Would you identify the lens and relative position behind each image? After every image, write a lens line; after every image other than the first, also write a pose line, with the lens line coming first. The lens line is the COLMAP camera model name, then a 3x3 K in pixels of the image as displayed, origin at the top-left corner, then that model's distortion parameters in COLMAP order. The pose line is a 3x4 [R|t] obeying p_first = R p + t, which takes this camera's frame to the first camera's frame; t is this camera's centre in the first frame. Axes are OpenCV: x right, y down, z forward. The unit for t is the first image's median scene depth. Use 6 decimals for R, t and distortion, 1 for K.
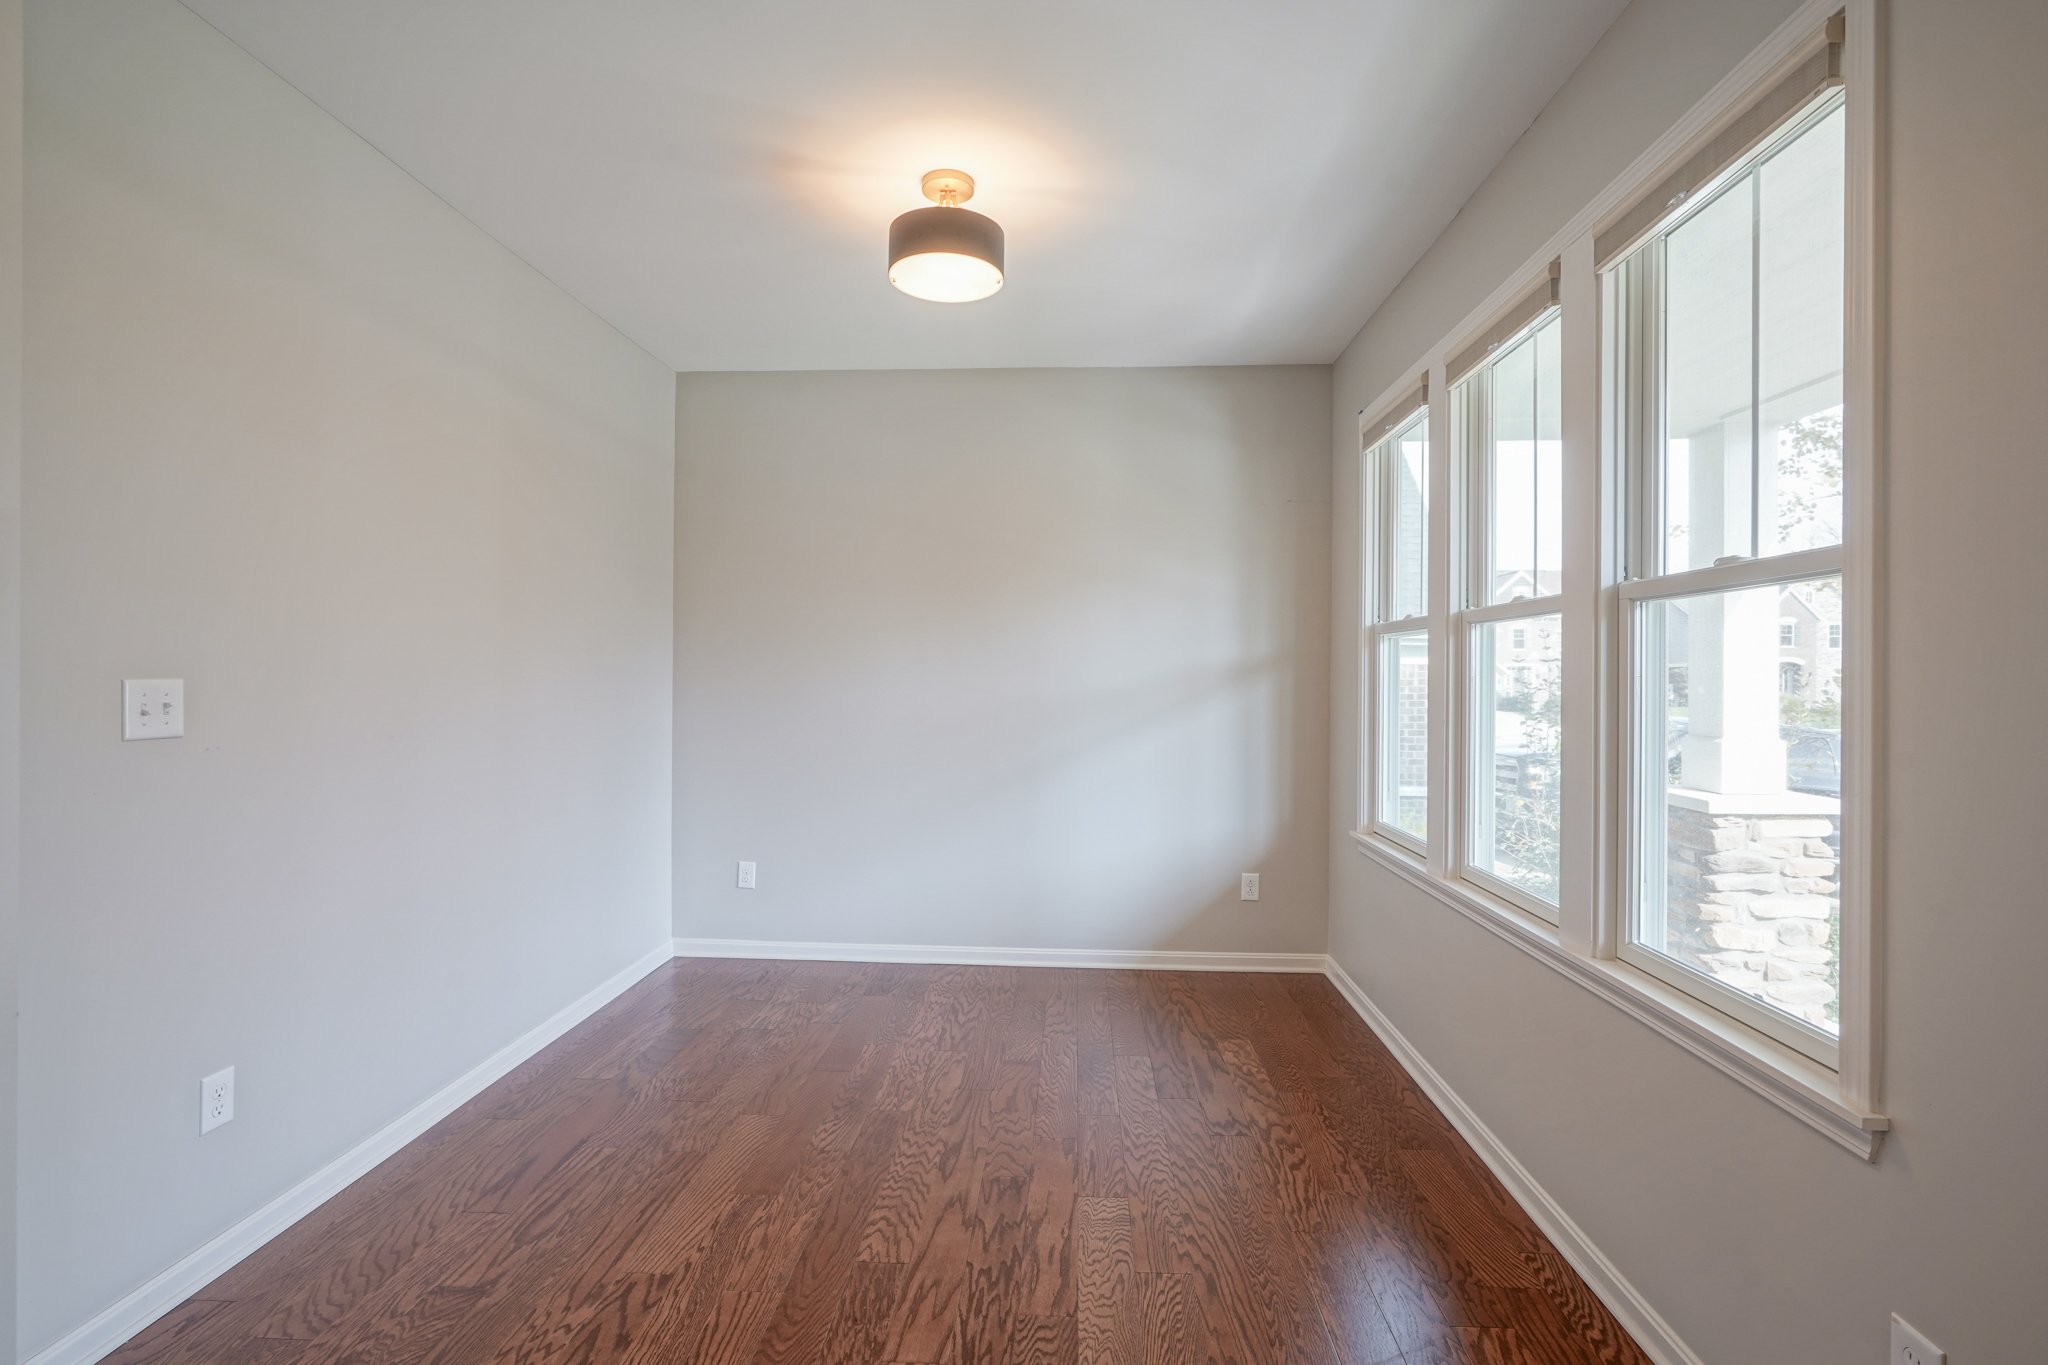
lens RADIAL K [[924.4, 0, 1042.8], [0, 924.4, 685.3], [0, 0, 1]] dist [-0.013595, 0.004922]
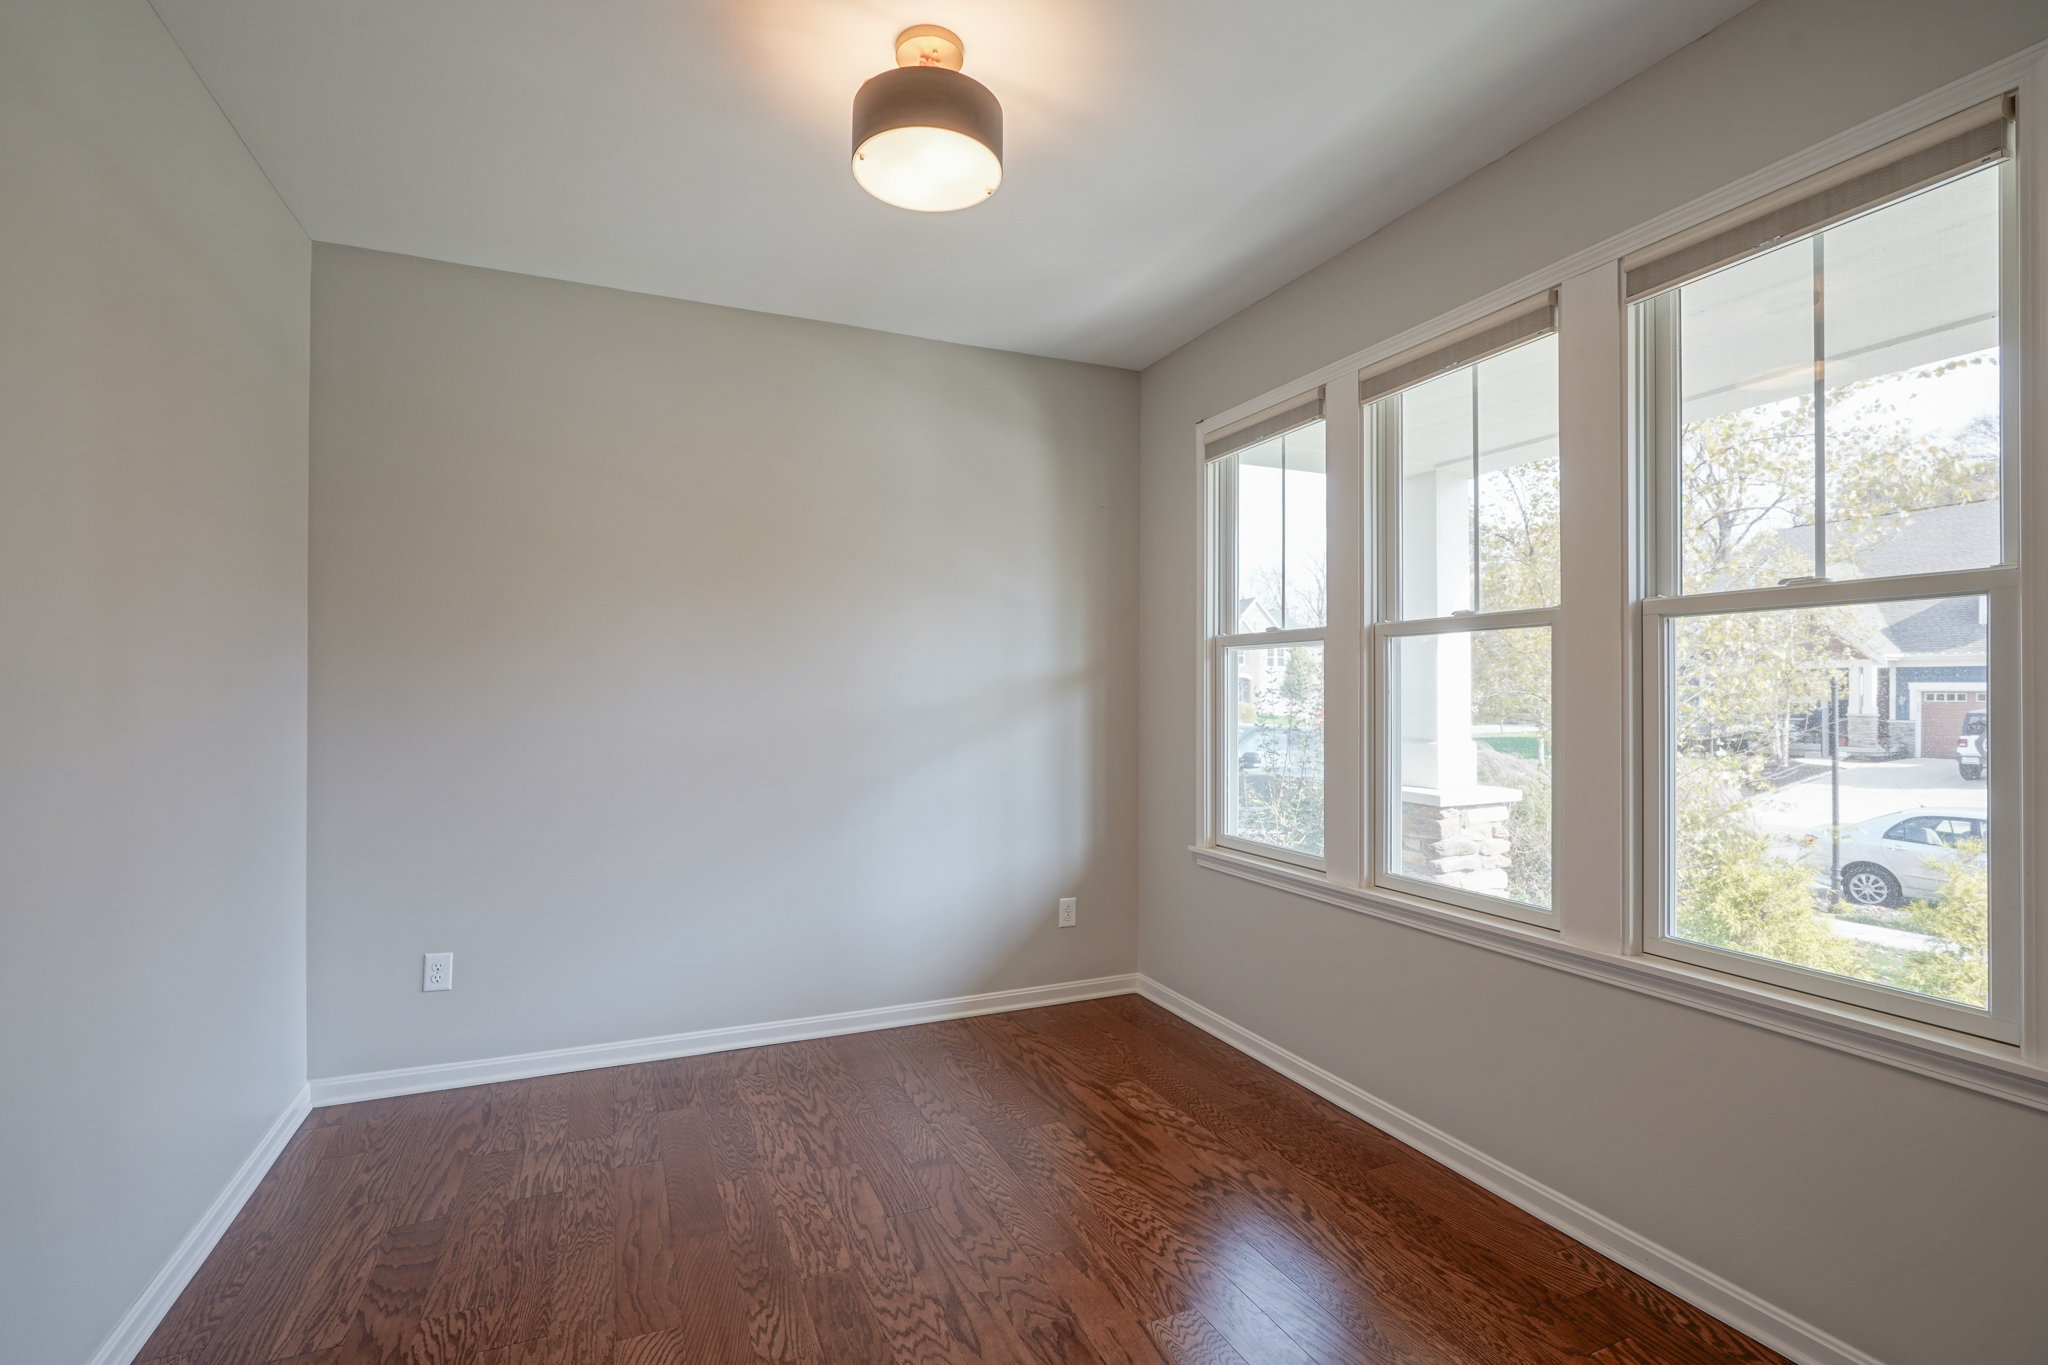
lens RADIAL K [[924.4, 0, 1029.0], [0, 924.4, 696.4], [0, 0, 1]] dist [-0.013595, 0.004922]
pose [[0.897718, -0.006267, 0.440526, -0.262995], [0.007165, 0.999974, -0.000377, -0.002099], [-0.440512, 0.003495, 0.897740, 0.198468]]
